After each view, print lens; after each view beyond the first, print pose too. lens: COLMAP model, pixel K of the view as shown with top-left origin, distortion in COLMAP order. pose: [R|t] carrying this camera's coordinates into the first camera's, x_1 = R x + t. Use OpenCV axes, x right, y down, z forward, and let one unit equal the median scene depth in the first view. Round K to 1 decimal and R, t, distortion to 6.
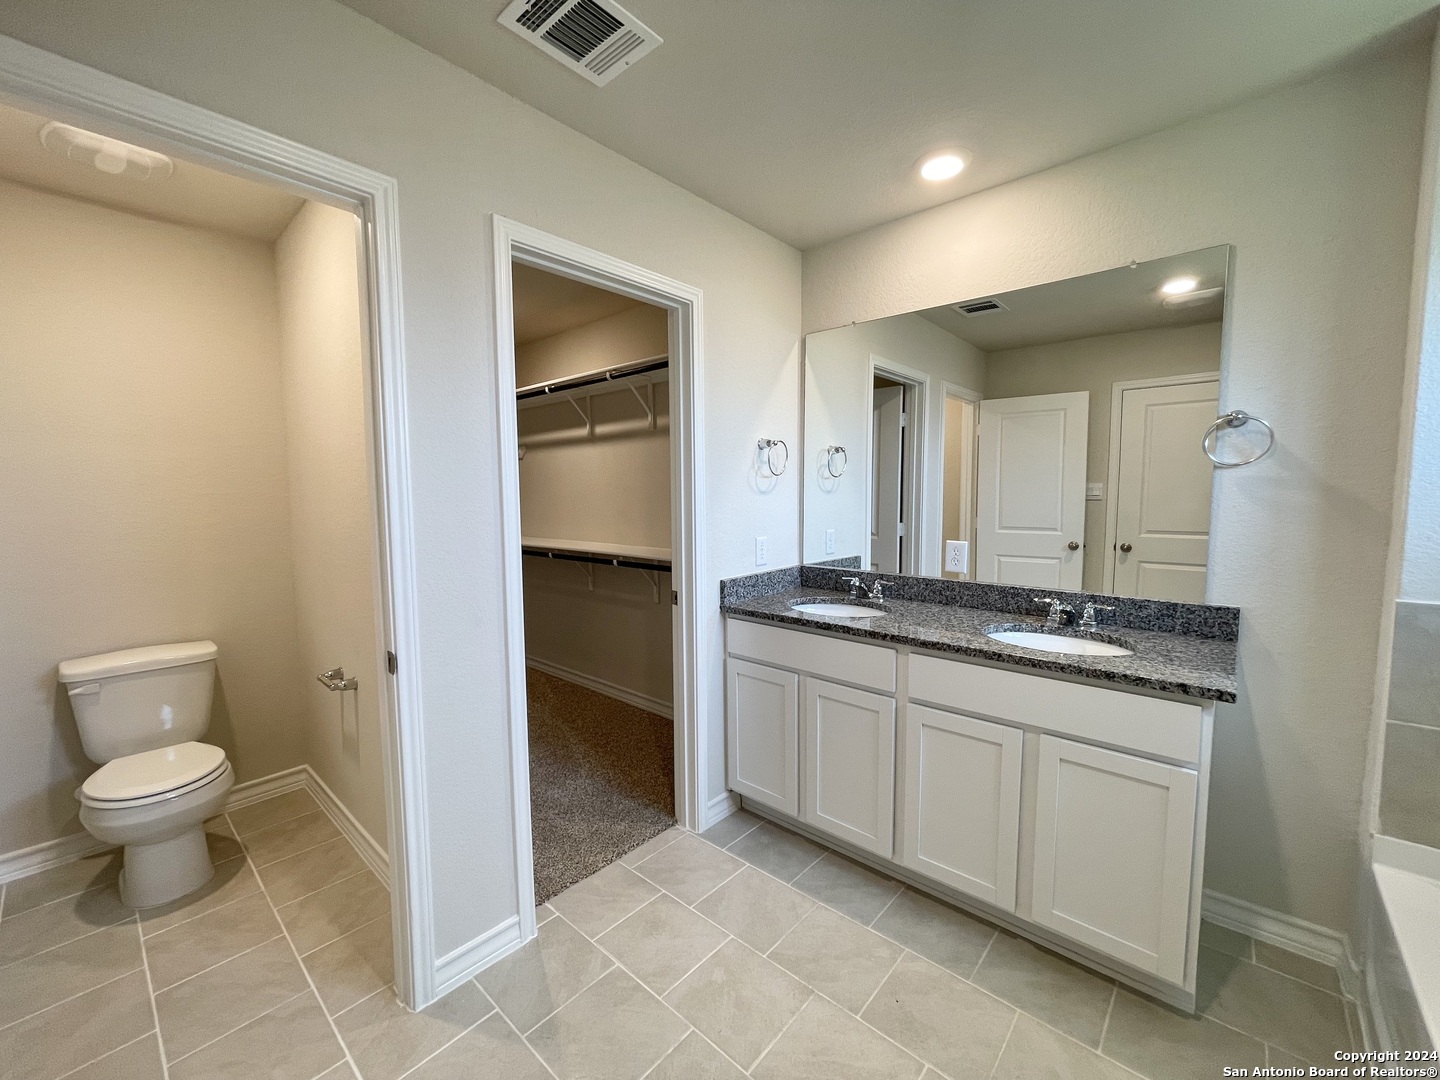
lens RADIAL K [[581.9, 0, 712.2], [0, 581.9, 535.8], [0, 0, 1]] dist [0.000110, -0.000462]
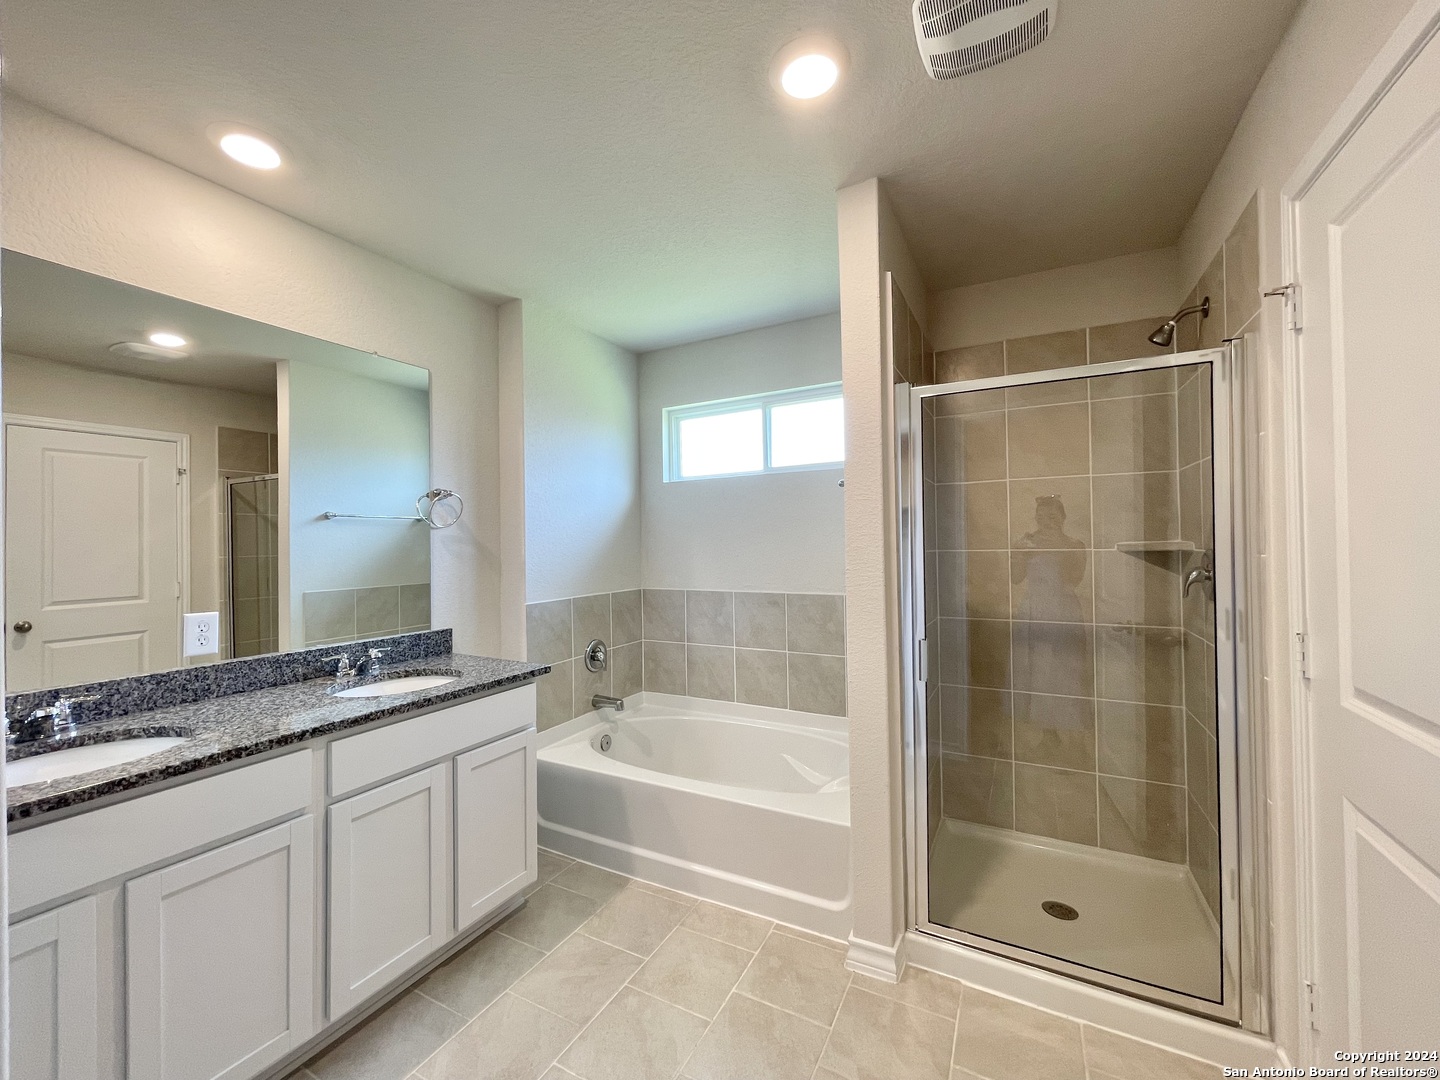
lens RADIAL K [[581.9, 0, 712.2], [0, 581.9, 535.8], [0, 0, 1]] dist [0.000110, -0.000462]
pose [[-0.240558, 0.024793, 0.970318, -0.607549], [0.089380, 0.995992, -0.003290, -0.036854], [-0.966511, 0.085936, -0.241809, 0.689891]]
